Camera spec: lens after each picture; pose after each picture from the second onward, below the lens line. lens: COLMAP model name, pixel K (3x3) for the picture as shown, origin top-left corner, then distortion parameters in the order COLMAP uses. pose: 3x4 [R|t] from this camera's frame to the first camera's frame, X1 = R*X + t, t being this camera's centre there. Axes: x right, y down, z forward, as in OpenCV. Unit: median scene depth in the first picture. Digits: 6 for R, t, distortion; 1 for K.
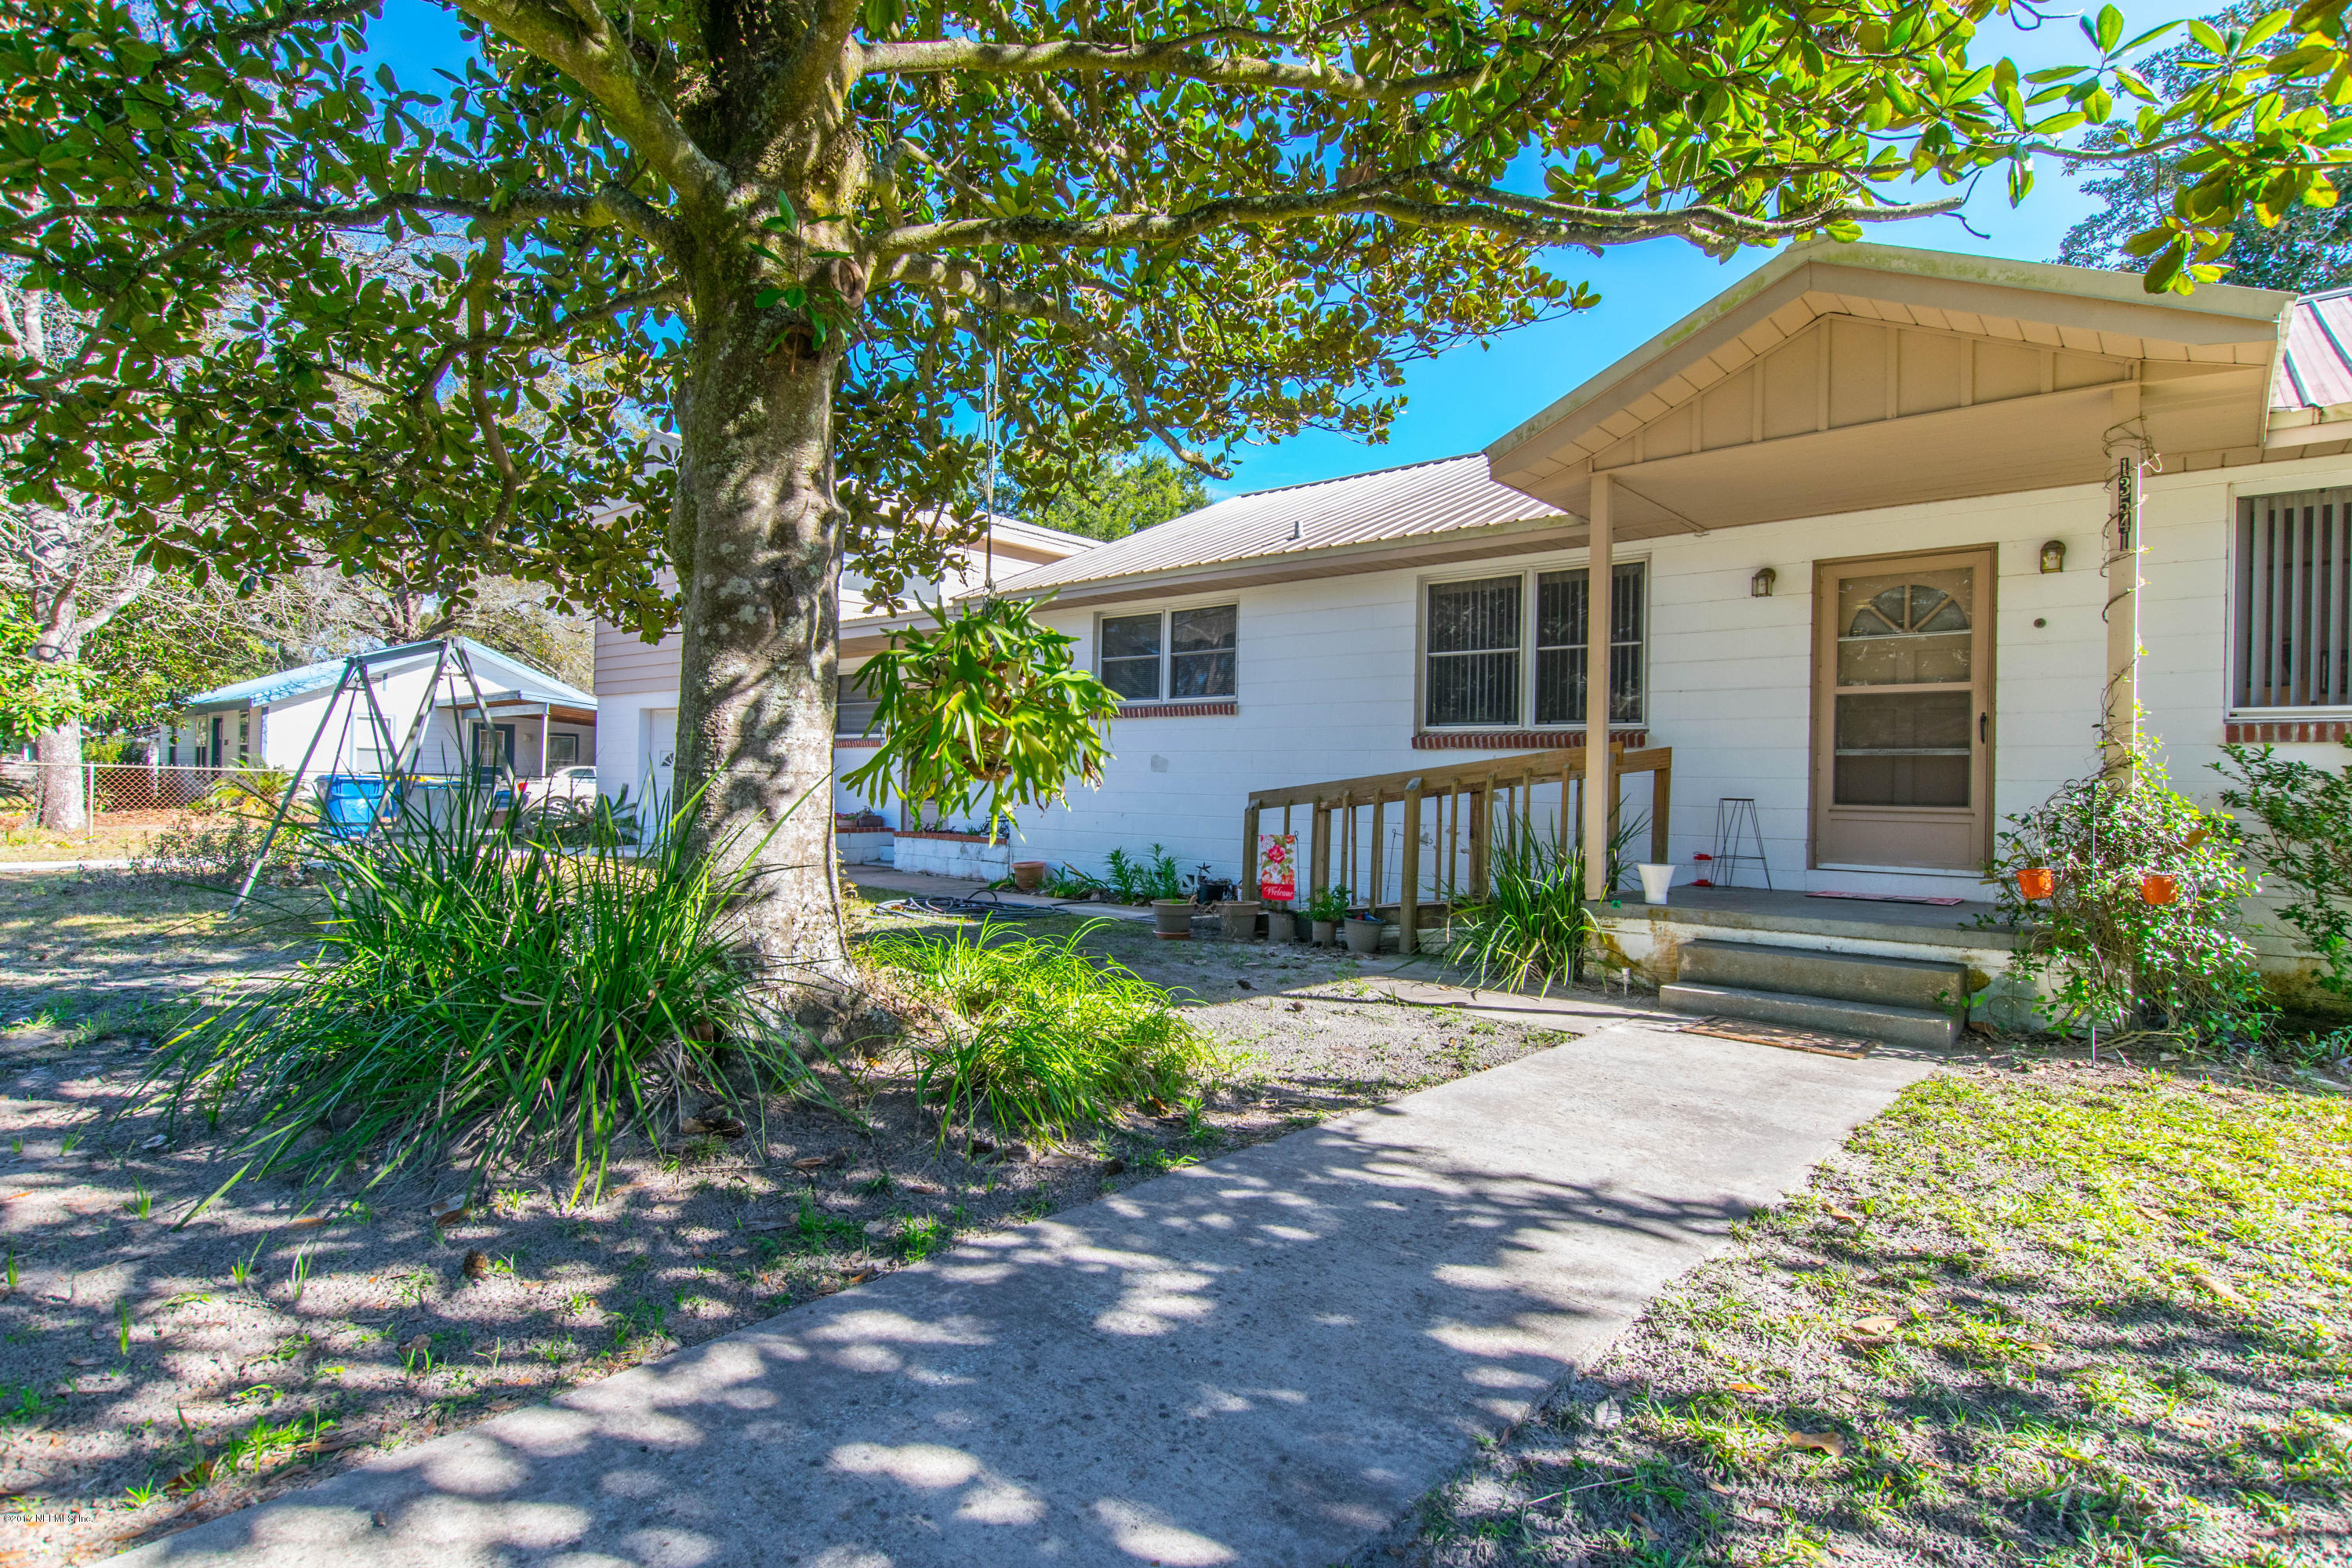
lens RADIAL K [[1242.0, 0, 1234.7], [0, 1242.0, 807.0], [0, 0, 1]] dist [0.001853, 0.000944]
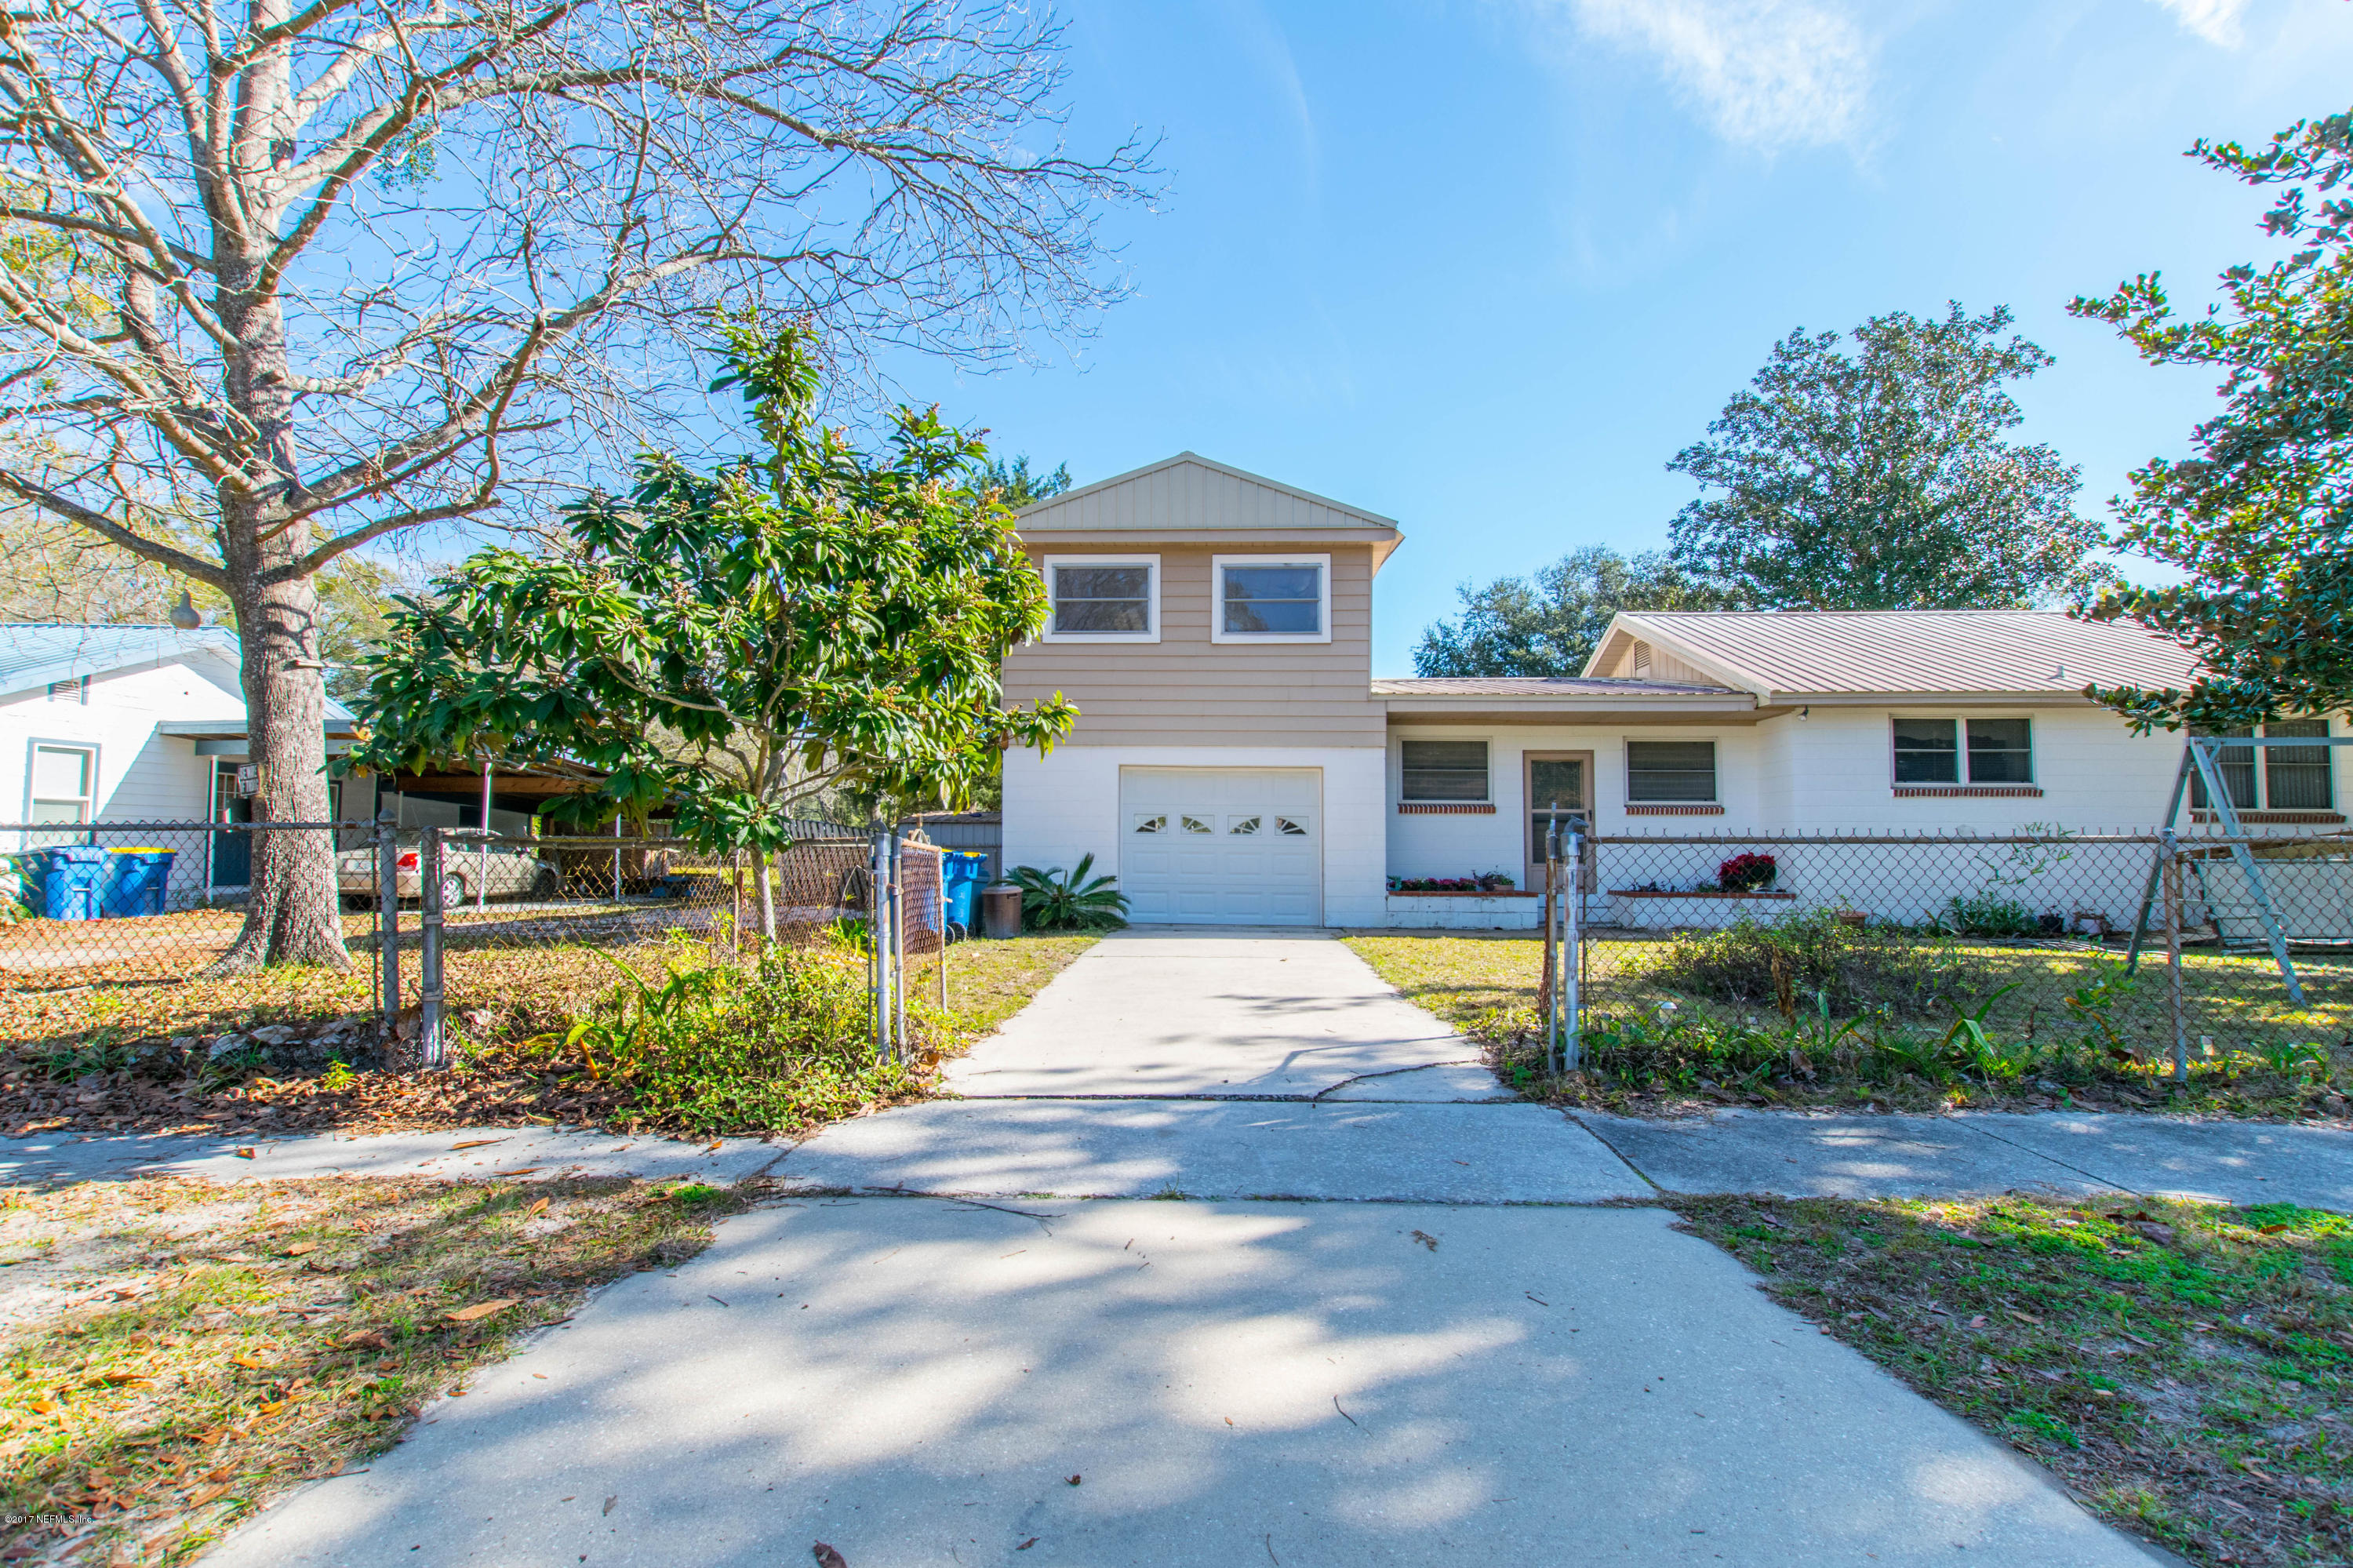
lens RADIAL K [[1019.8, 0, 1176.5], [0, 1019.8, 784.0], [0, 0, 1]] dist [-0.002903, -0.000415]
pose [[0.779587, 0.011511, 0.626188, -1.106923], [0.021074, 0.998783, -0.044597, -0.042292], [-0.625939, 0.047964, 0.778396, 0.524117]]
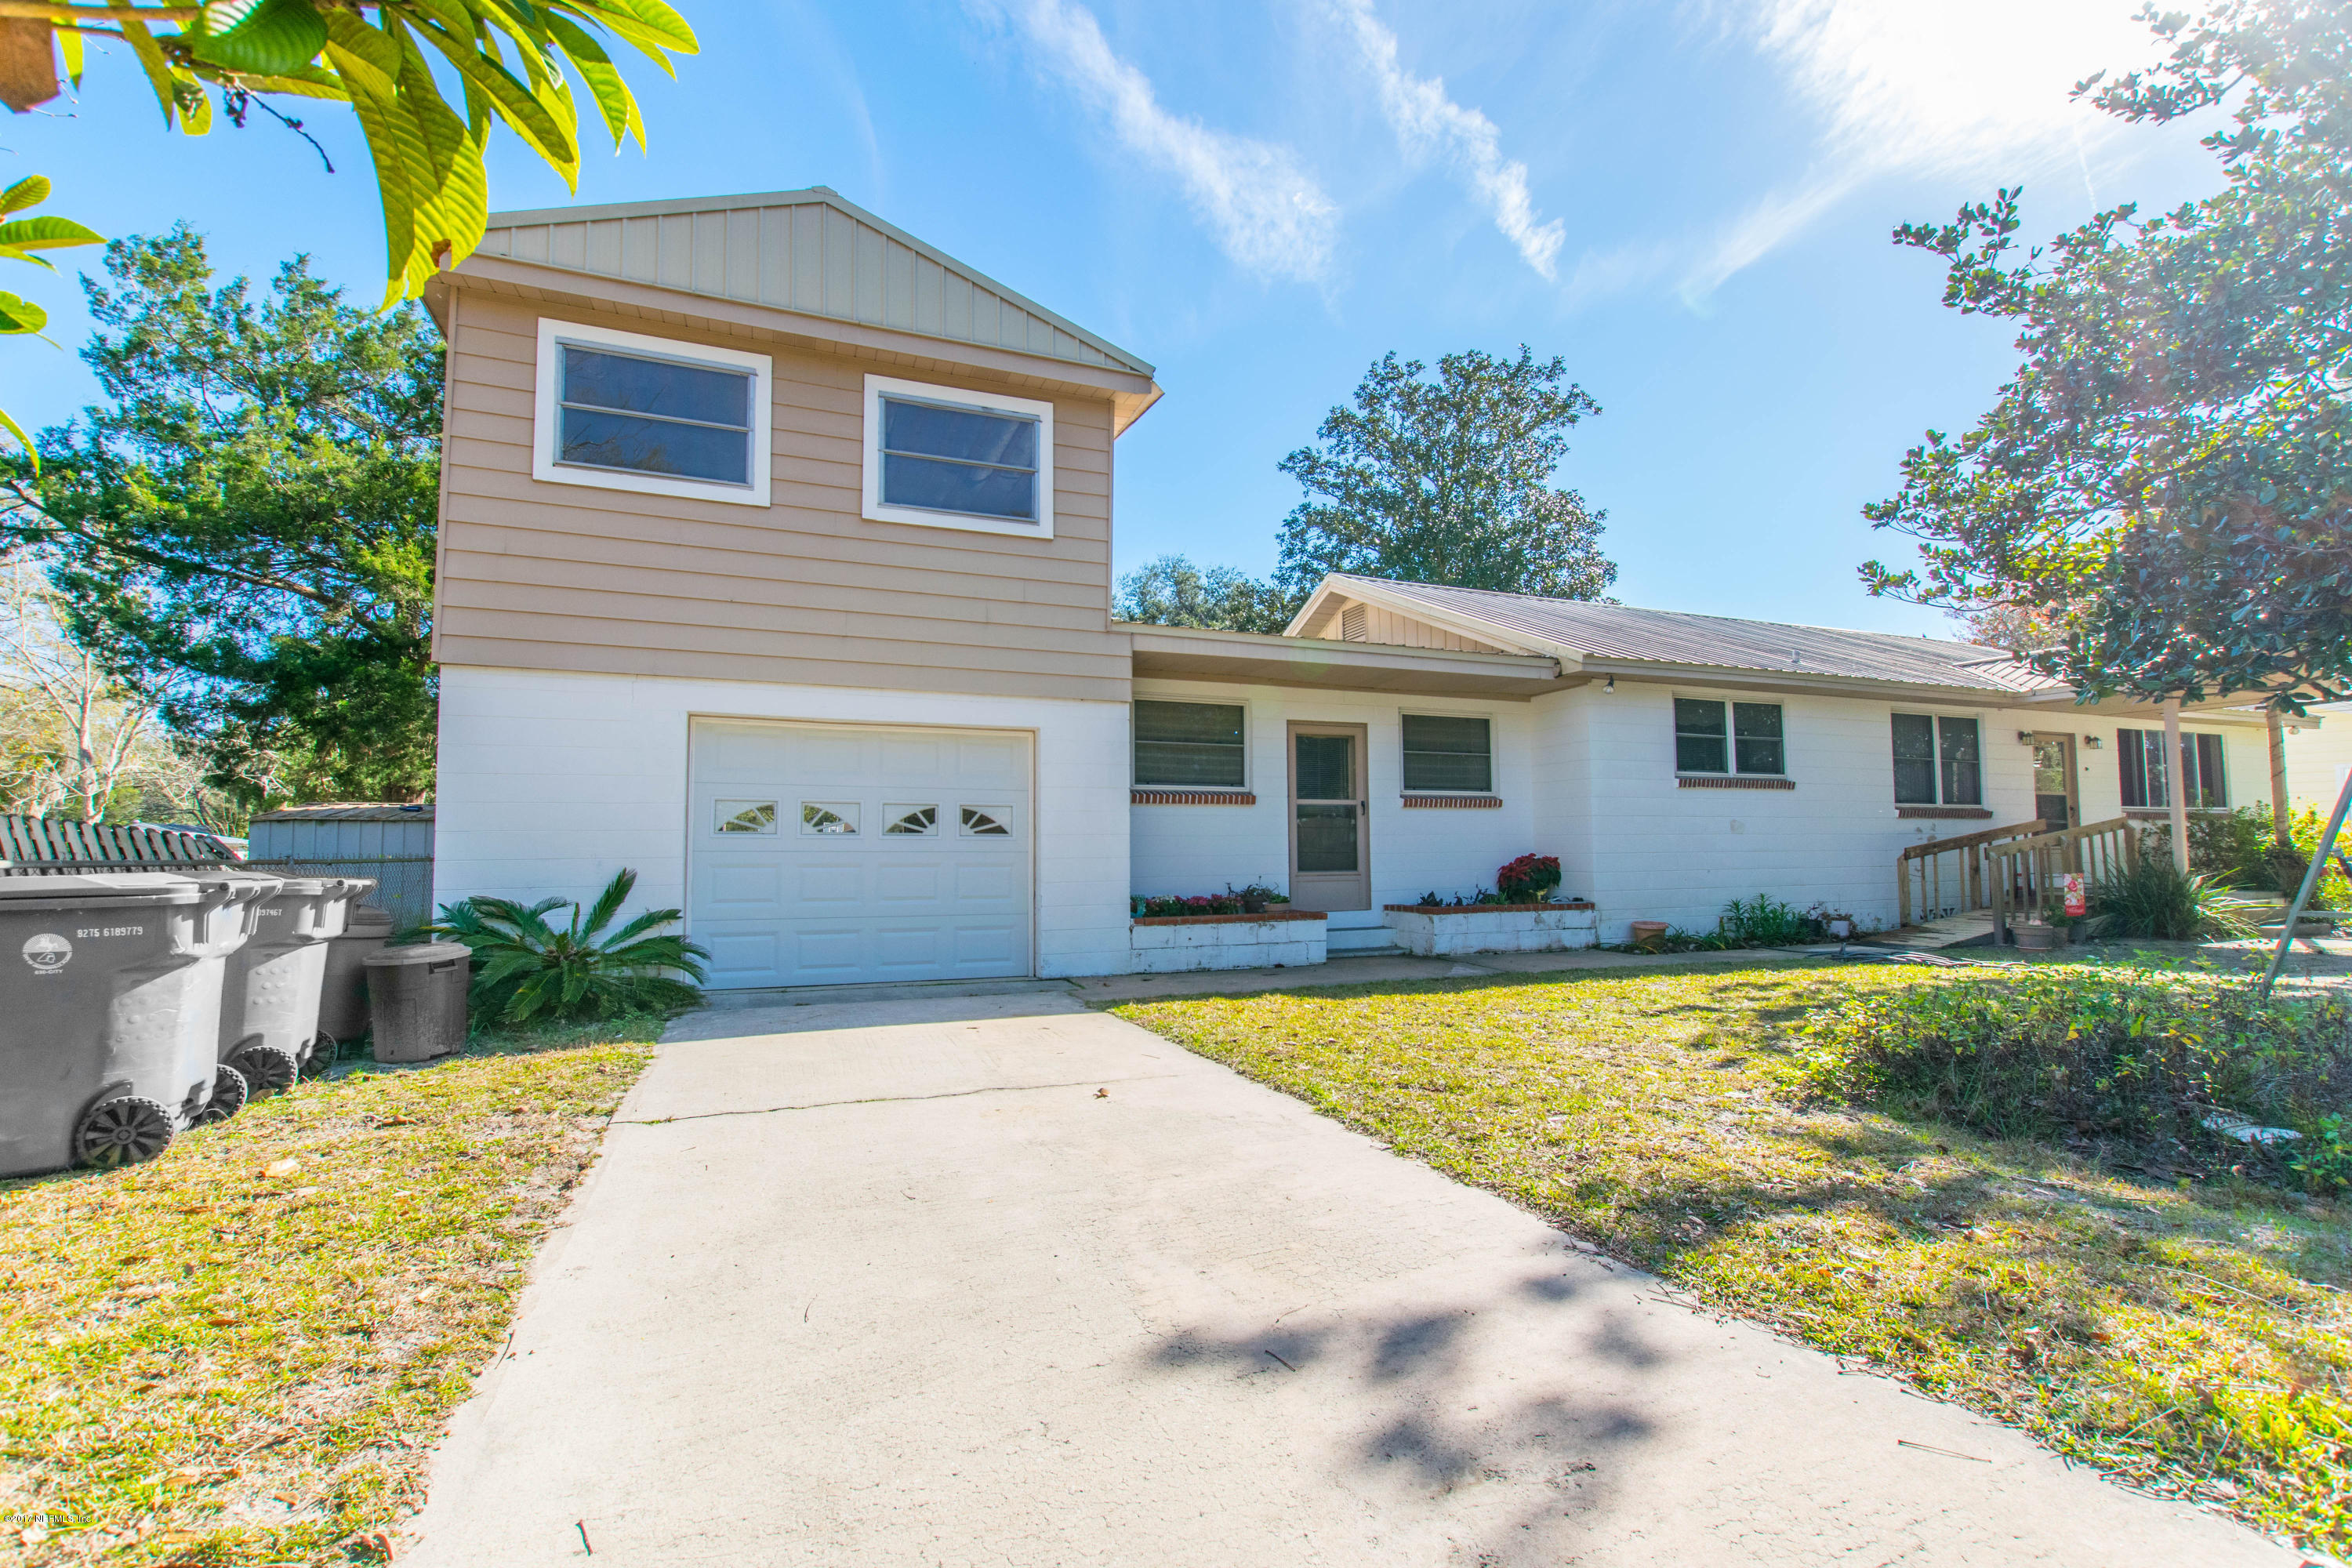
lens RADIAL K [[1019.3, 0, 1176.0], [0, 1019.3, 784.0], [0, 0, 1]] dist [-0.002903, -0.000415]
pose [[0.454923, 0.023770, 0.890213, -0.927552], [0.023264, 0.998985, -0.038563, -0.039542], [-0.890227, 0.038253, 0.453909, 0.803782]]
